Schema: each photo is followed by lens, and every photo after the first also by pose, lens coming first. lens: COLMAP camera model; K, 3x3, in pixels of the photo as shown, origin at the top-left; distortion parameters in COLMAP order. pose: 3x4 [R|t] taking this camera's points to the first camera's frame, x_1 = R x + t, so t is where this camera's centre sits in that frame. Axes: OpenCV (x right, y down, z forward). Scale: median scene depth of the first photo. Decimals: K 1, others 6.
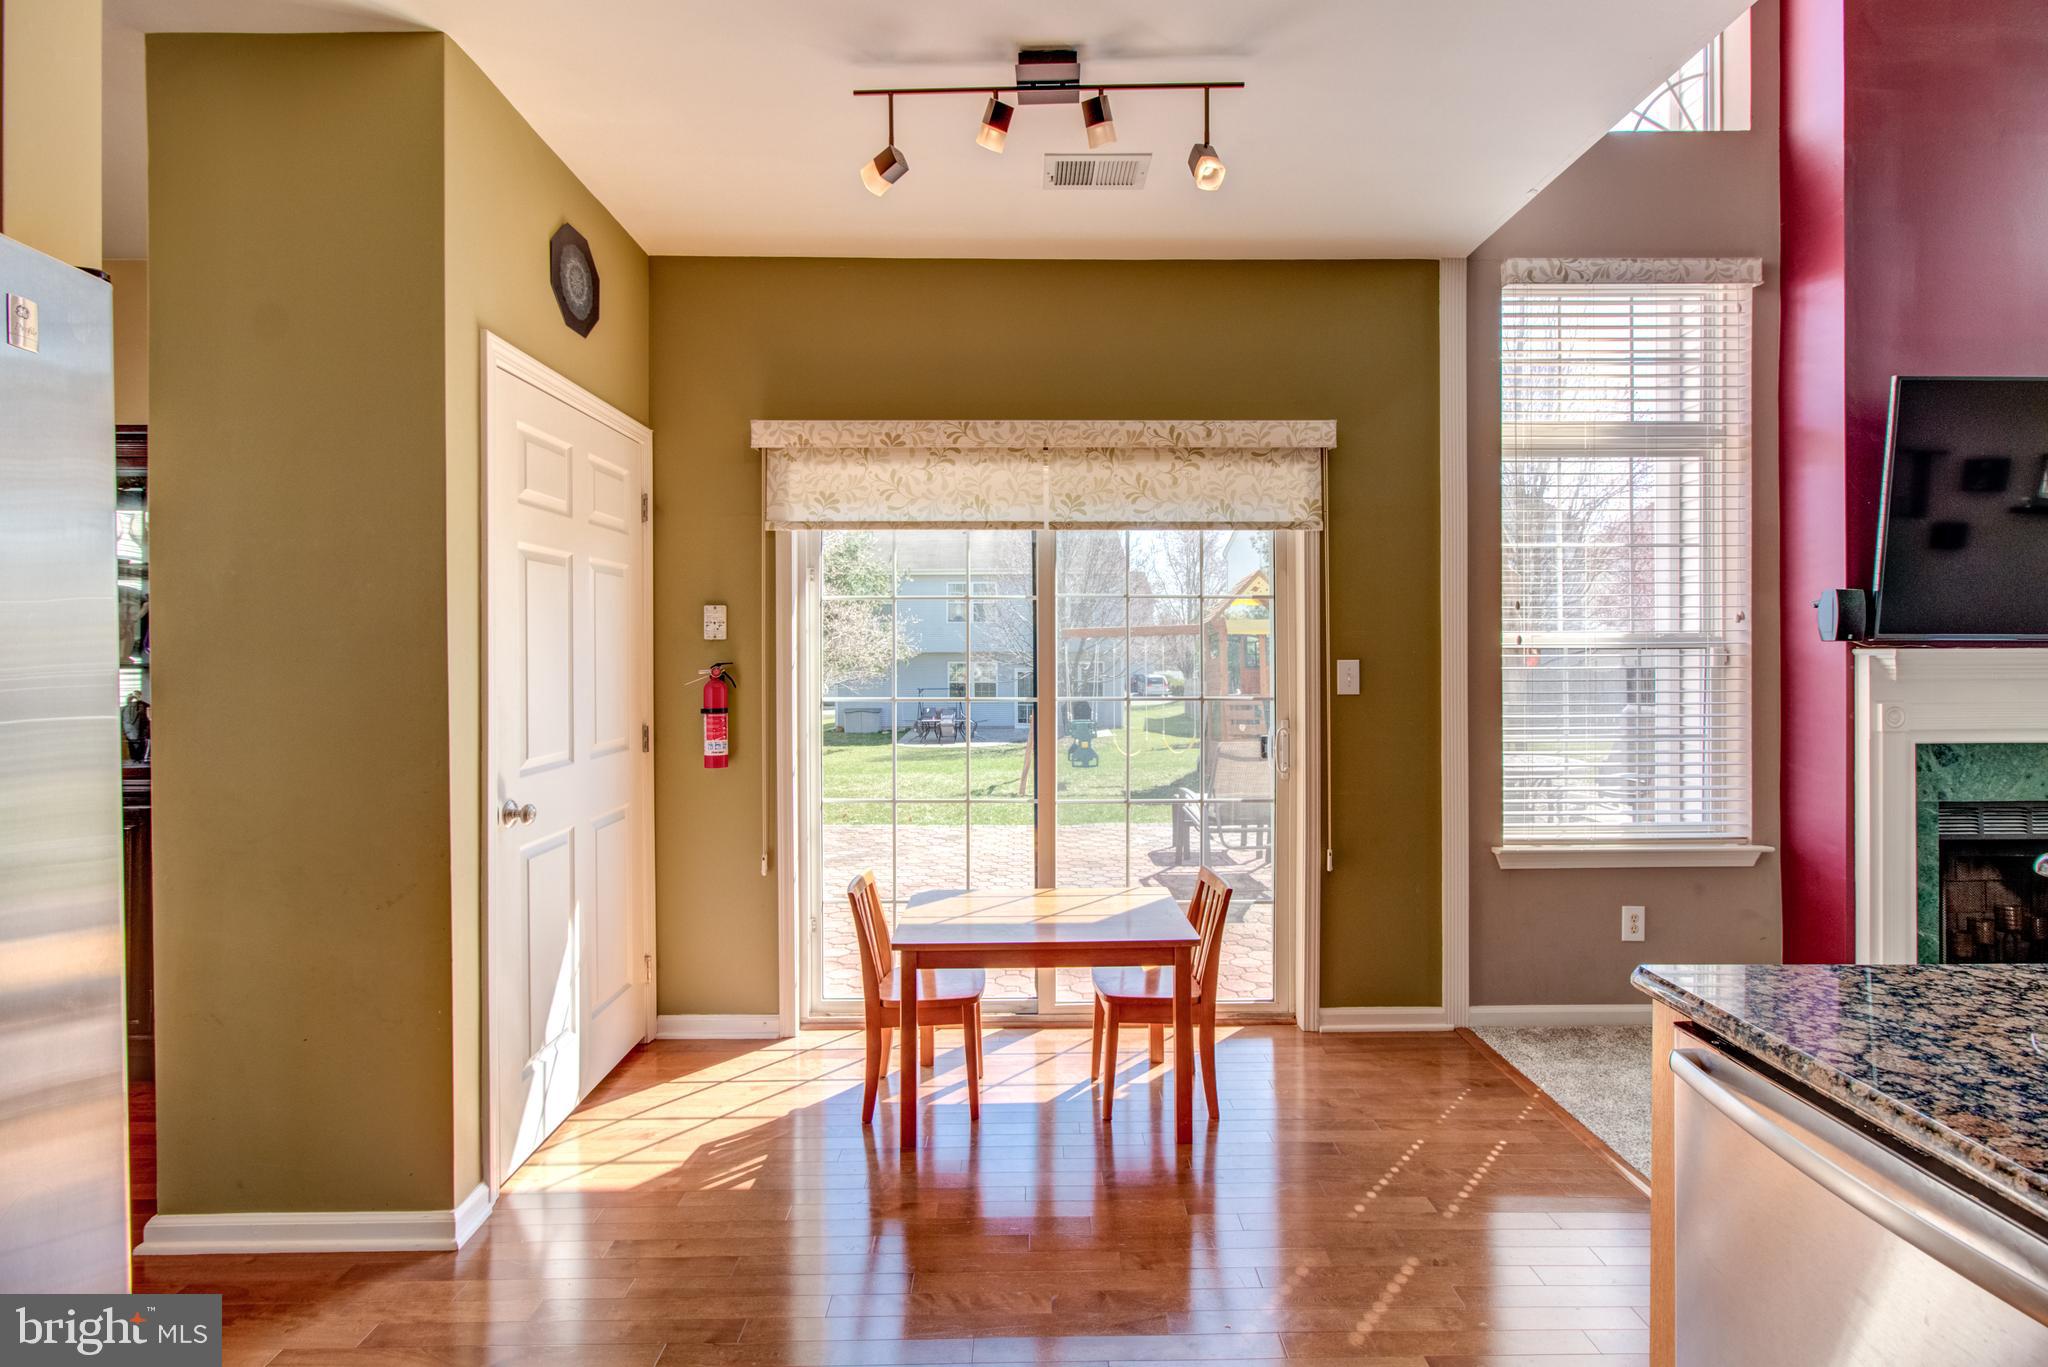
lens RADIAL K [[937.8, 0, 1039.8], [0, 937.8, 669.8], [0, 0, 1]] dist [-0.014849, 0.001042]
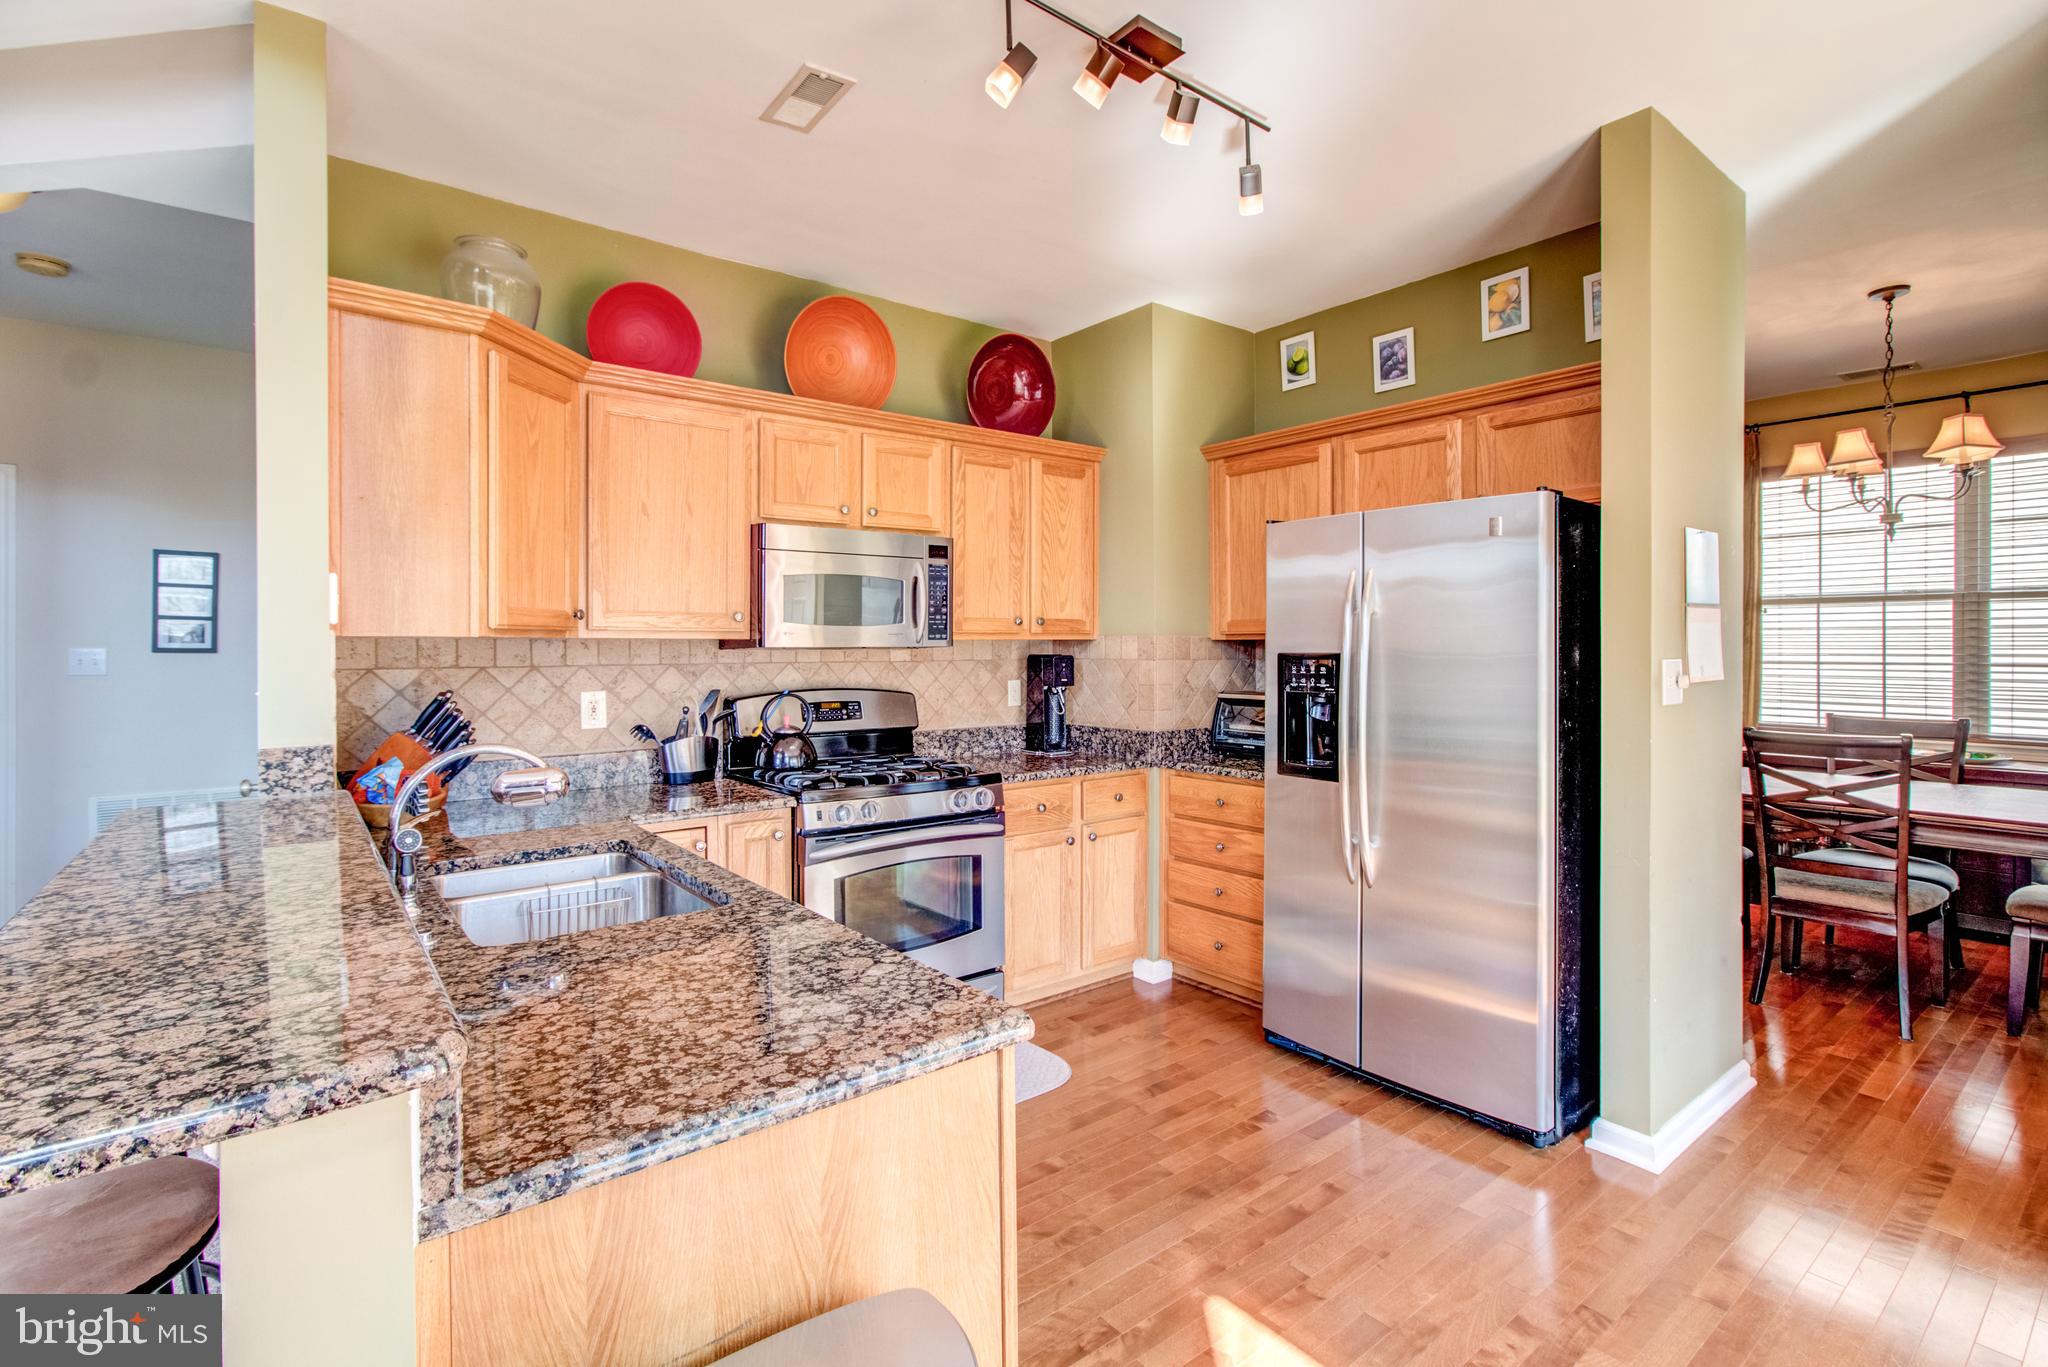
lens RADIAL K [[962.4, 0, 1039.9], [0, 962.4, 651.5], [0, 0, 1]] dist [-0.003080, 0.000662]
pose [[-0.783510, 0.006185, -0.621348, 1.556103], [-0.001463, 0.999929, 0.011799, -0.051034], [0.621377, 0.010153, -0.783446, 2.227753]]
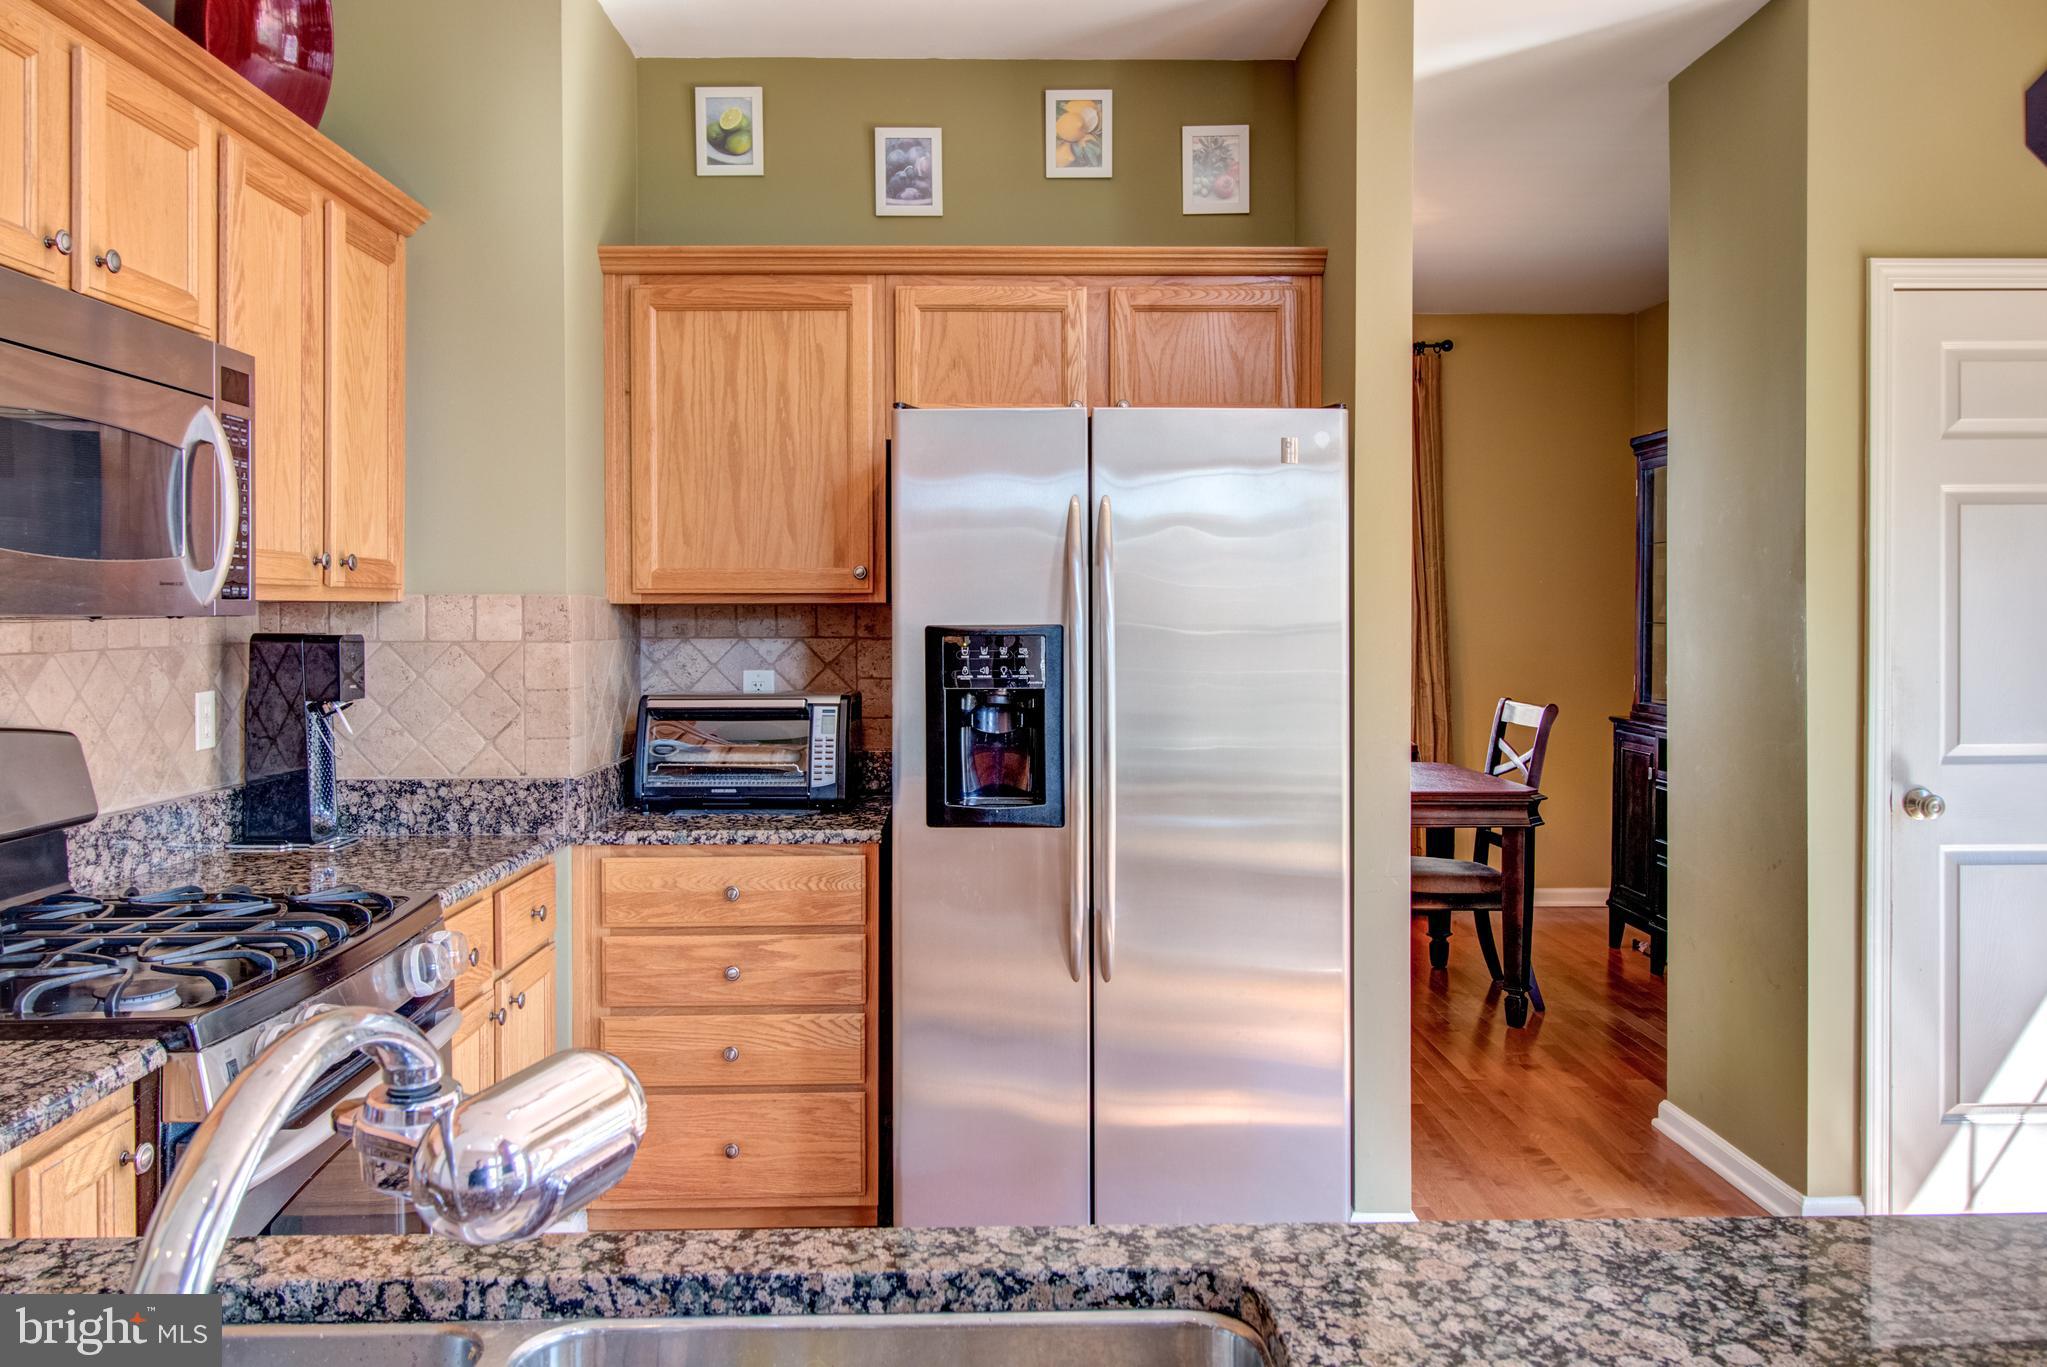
lens RADIAL K [[1502.9, 0, 1025.6], [0, 1502.9, 645.5], [0, 0, 1]] dist [0.001129, -0.002251]
pose [[0.009580, 0.022476, -0.999701, 1.954275], [-0.006674, 0.999727, 0.022412, -0.039113], [0.999932, 0.006457, 0.009727, 0.366034]]
